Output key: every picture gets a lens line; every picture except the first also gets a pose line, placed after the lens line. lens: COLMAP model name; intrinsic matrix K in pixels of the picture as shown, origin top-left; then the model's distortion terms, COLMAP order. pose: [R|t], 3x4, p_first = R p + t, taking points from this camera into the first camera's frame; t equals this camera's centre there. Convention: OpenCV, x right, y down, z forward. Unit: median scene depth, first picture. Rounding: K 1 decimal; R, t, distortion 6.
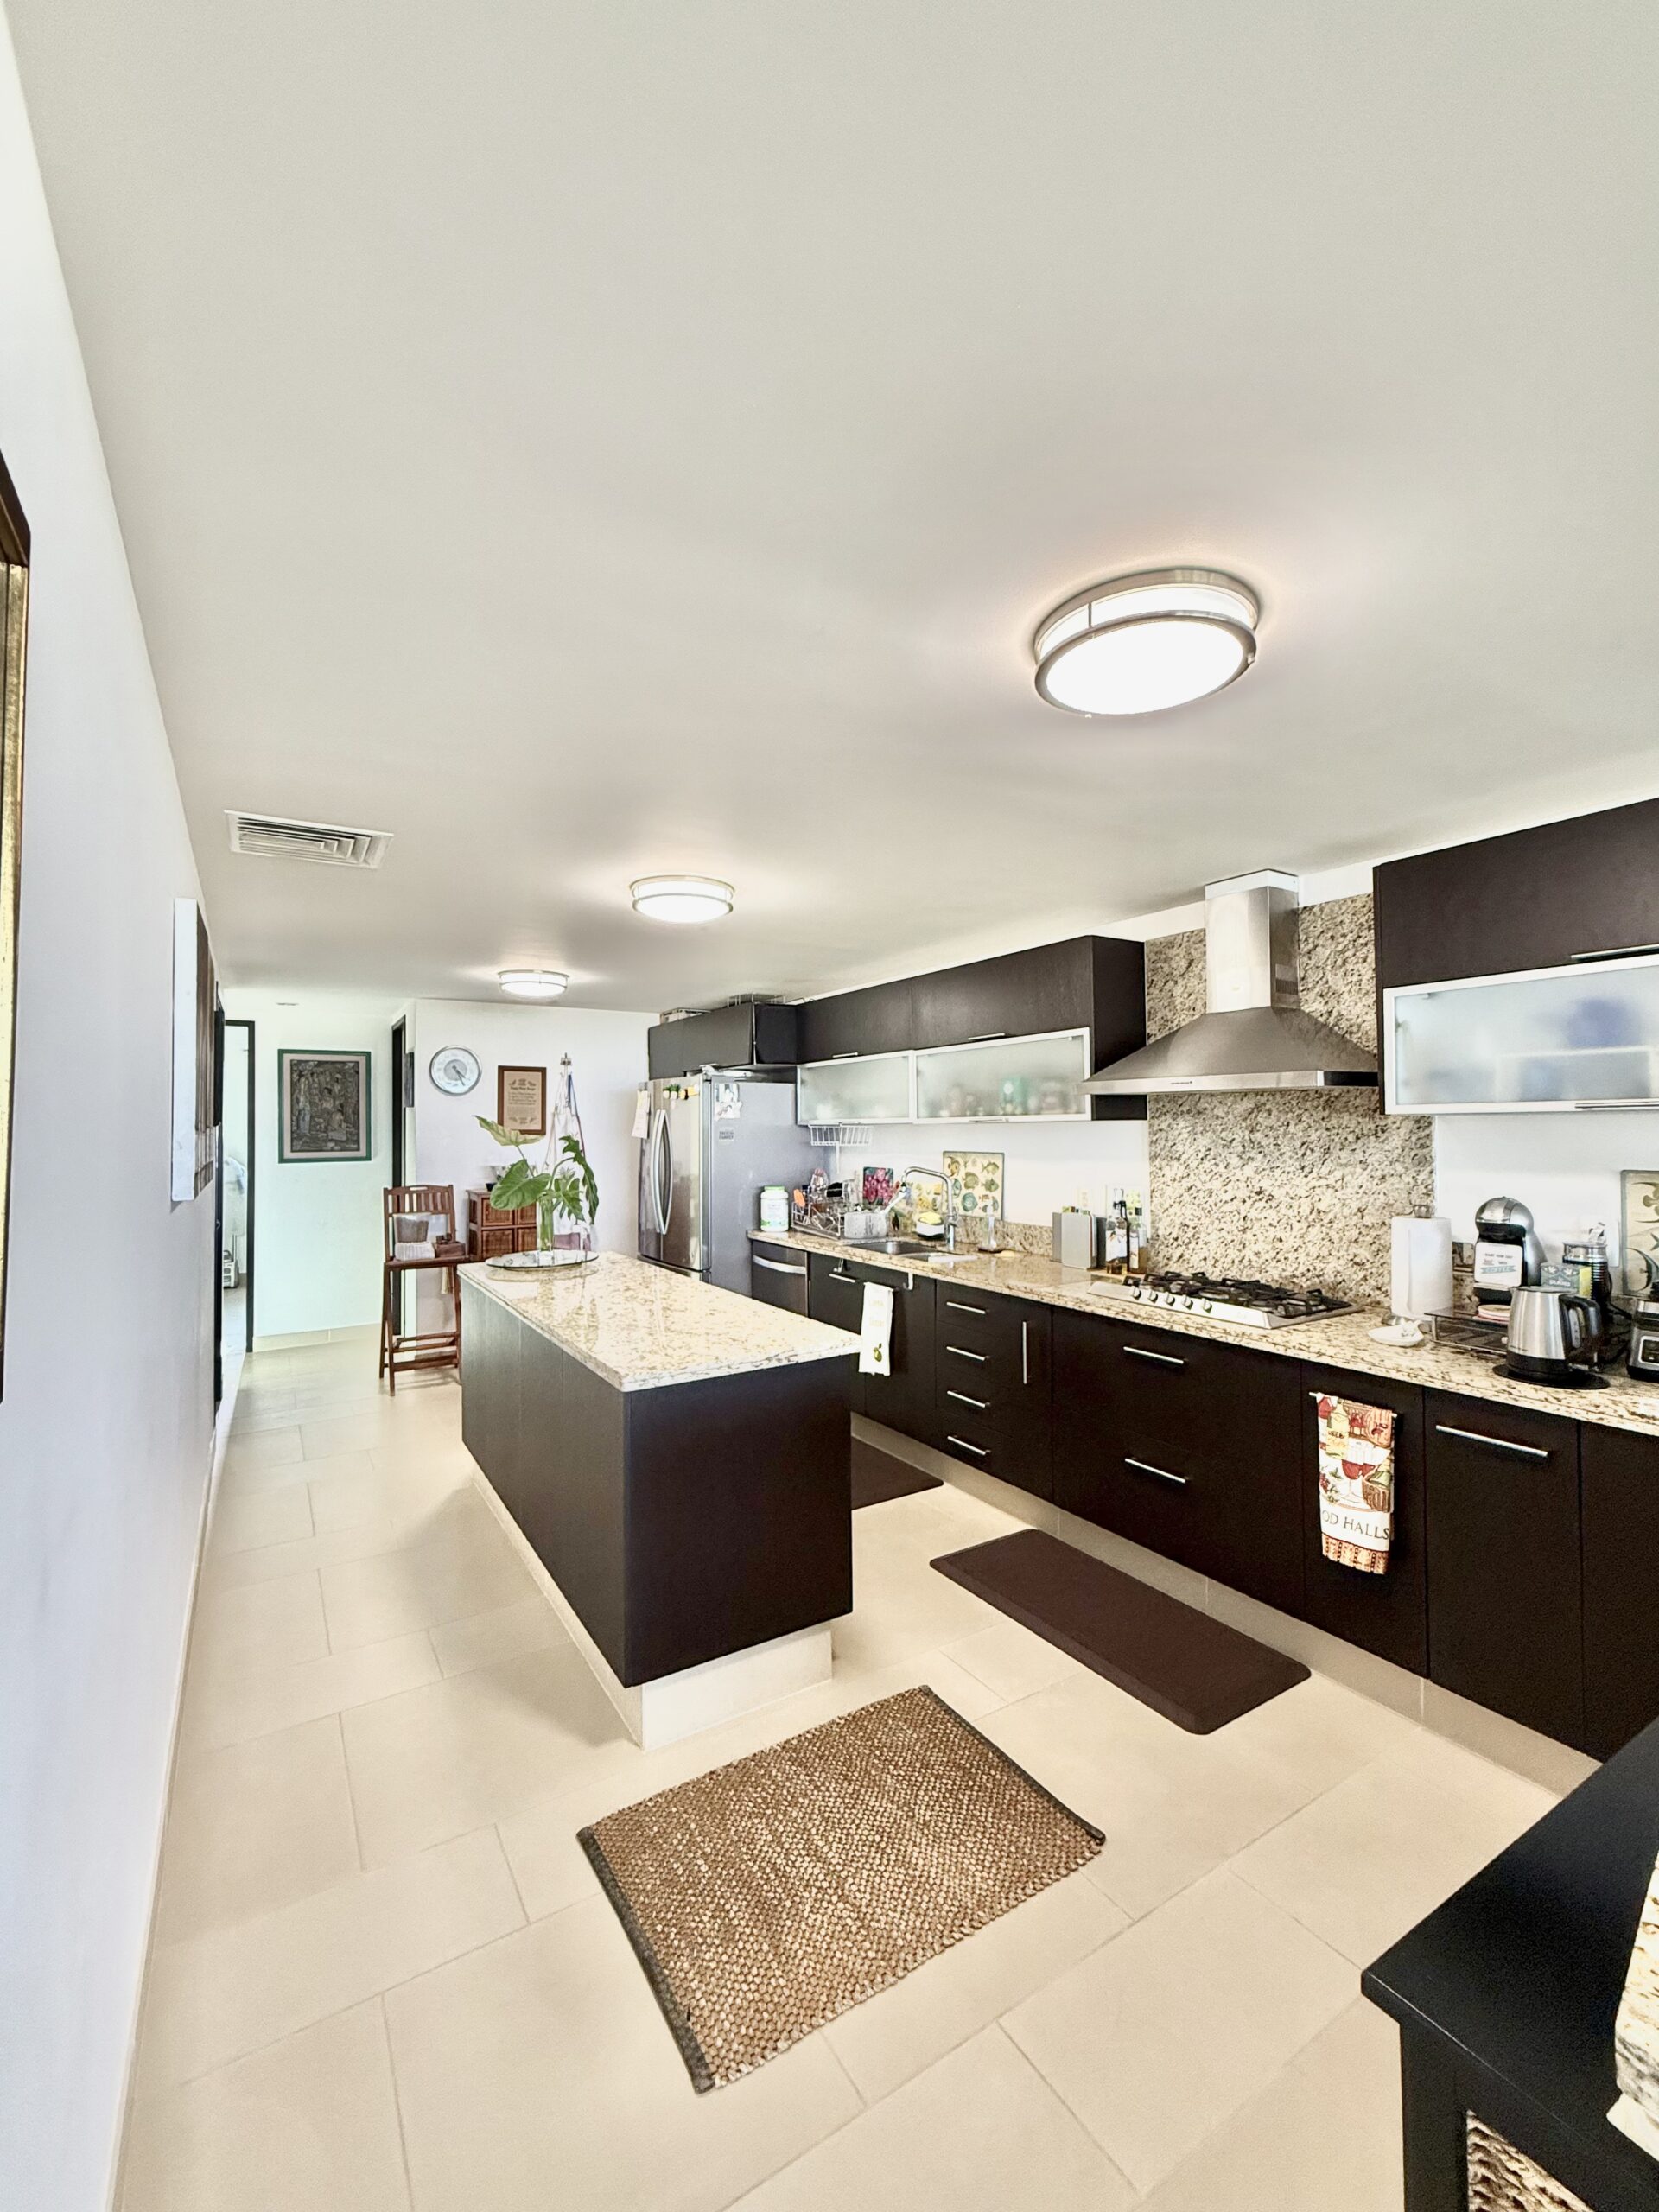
lens RADIAL K [[904.6, 0, 815.4], [0, 904.6, 1110.1], [0, 0, 1]] dist [0.000740, 0.000039]
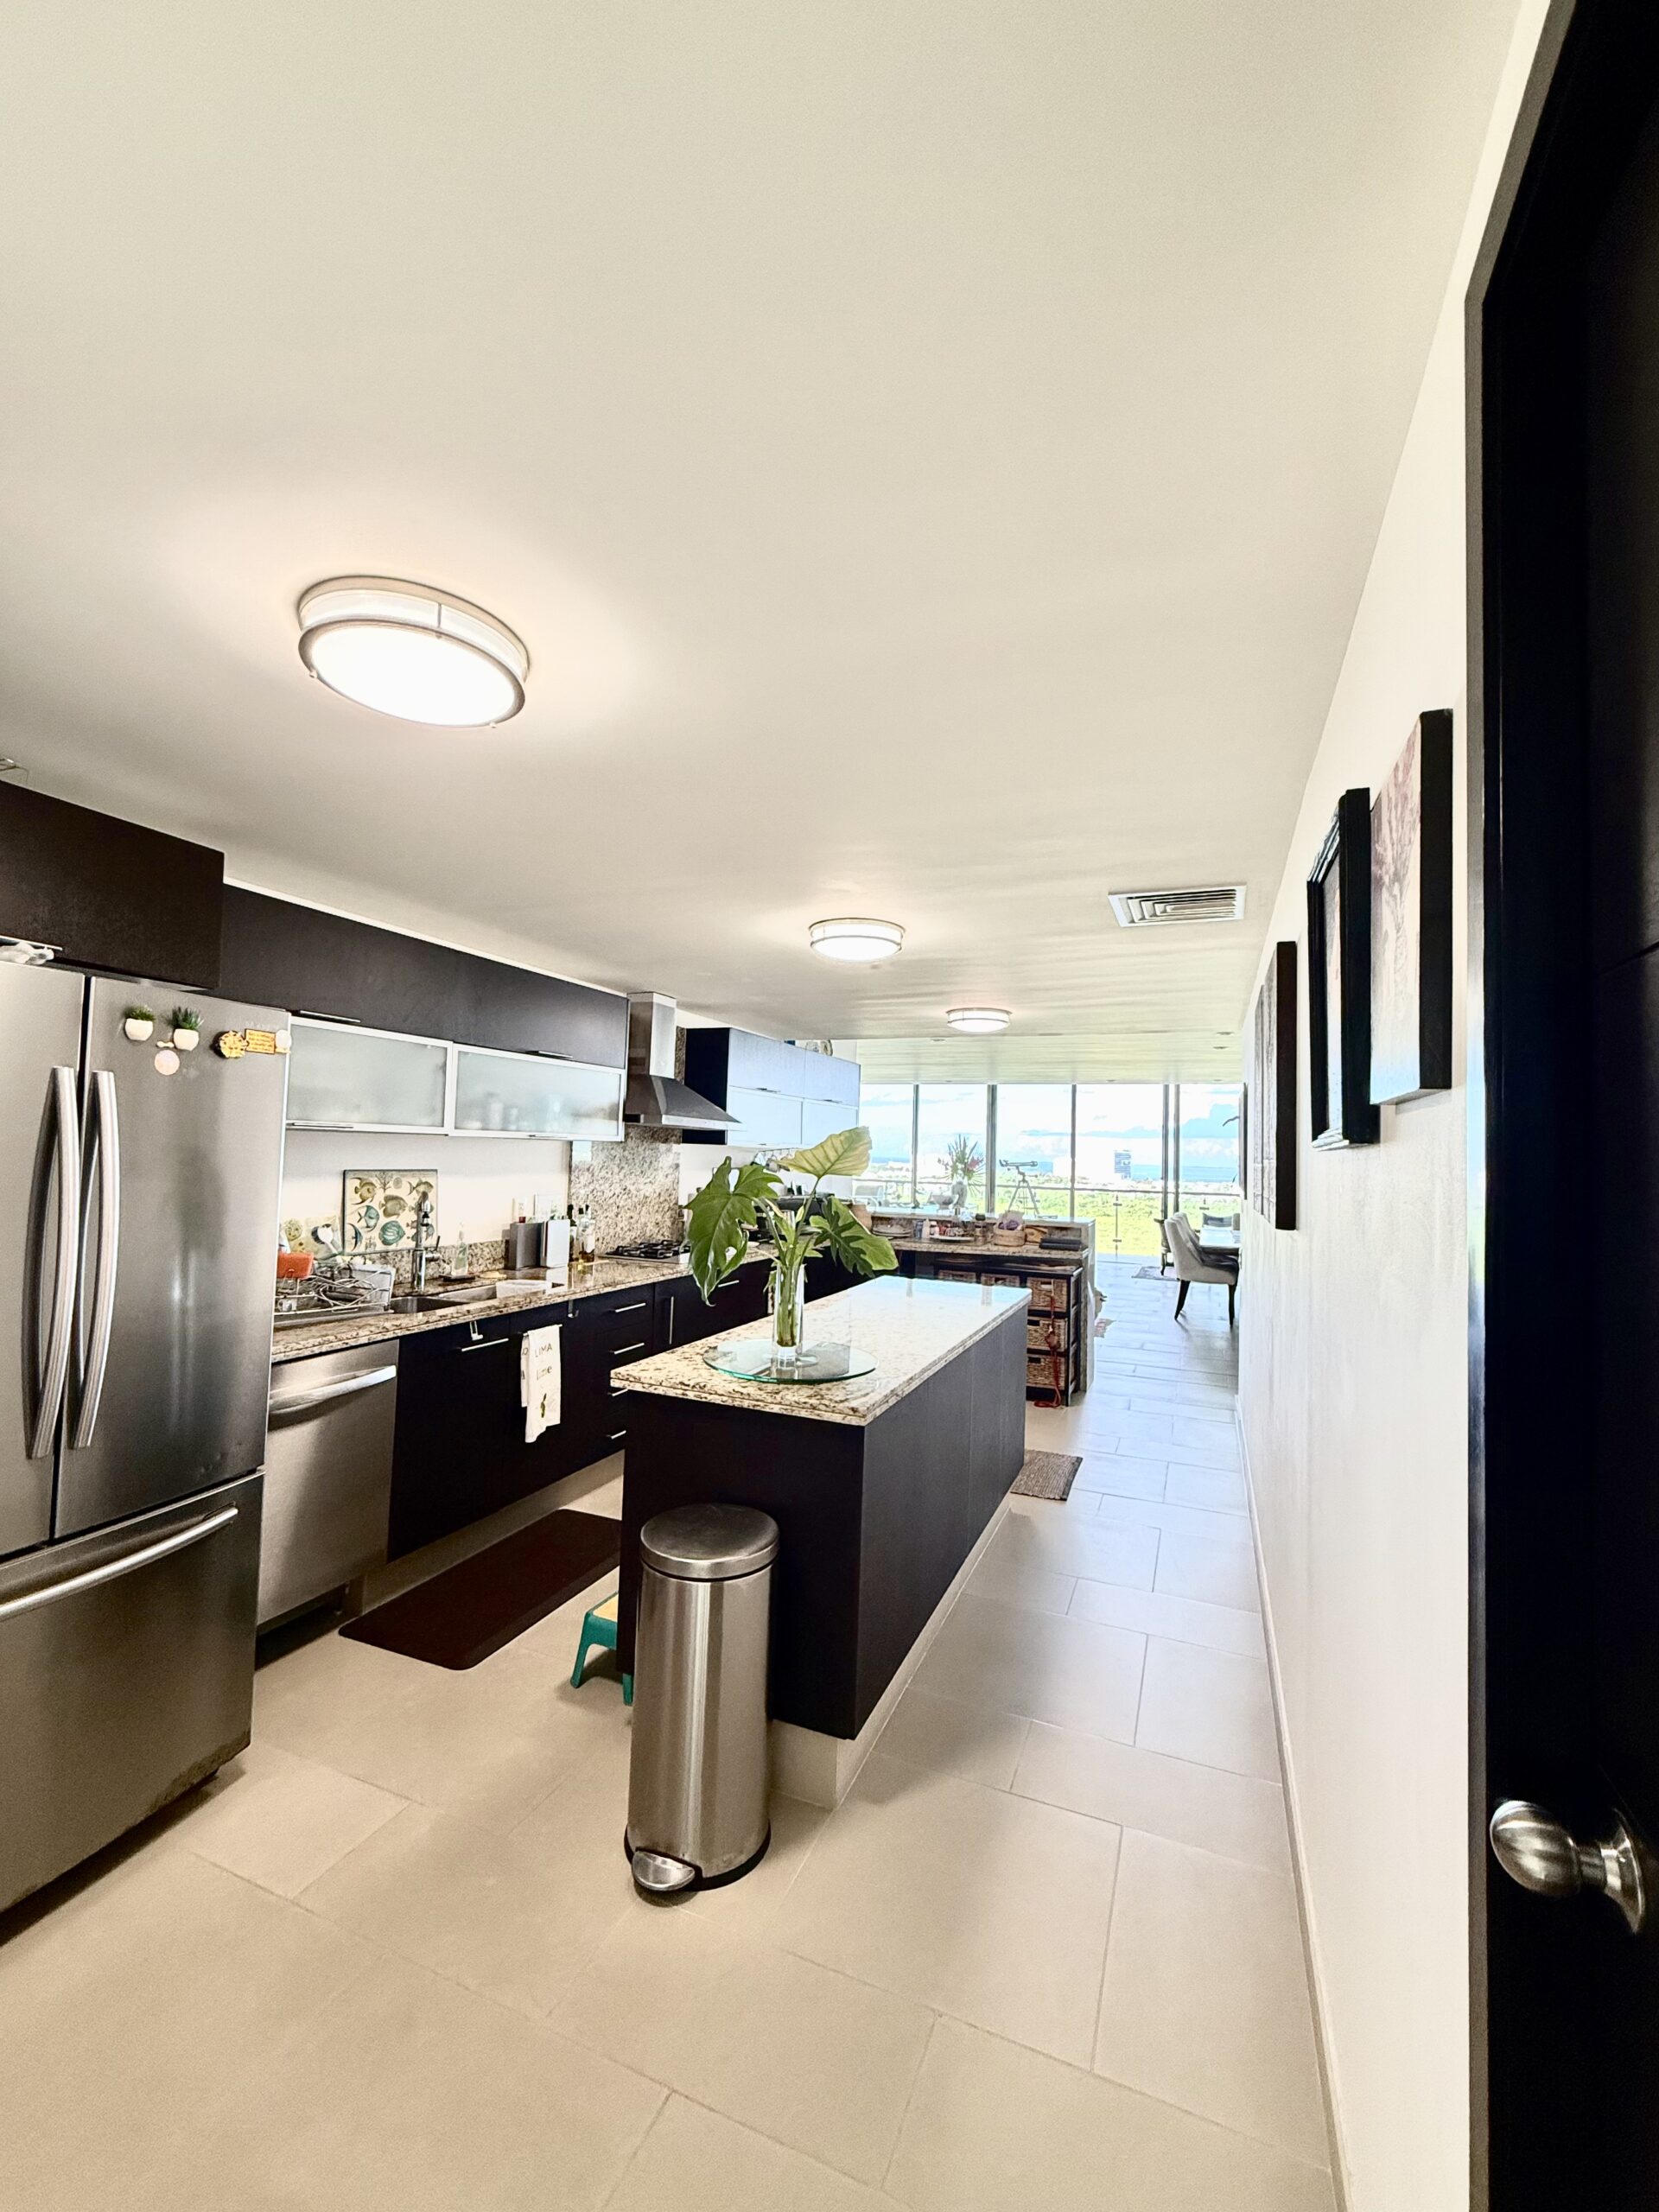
lens RADIAL K [[904.6, 0, 821.1], [0, 904.6, 1113.4], [0, 0, 1]] dist [0.000740, 0.000039]
pose [[-0.587328, 0.024206, 0.808987, -0.763455], [-0.043989, 0.997120, -0.061771, 0.031742], [-0.808153, -0.071867, -0.584572, 1.270756]]
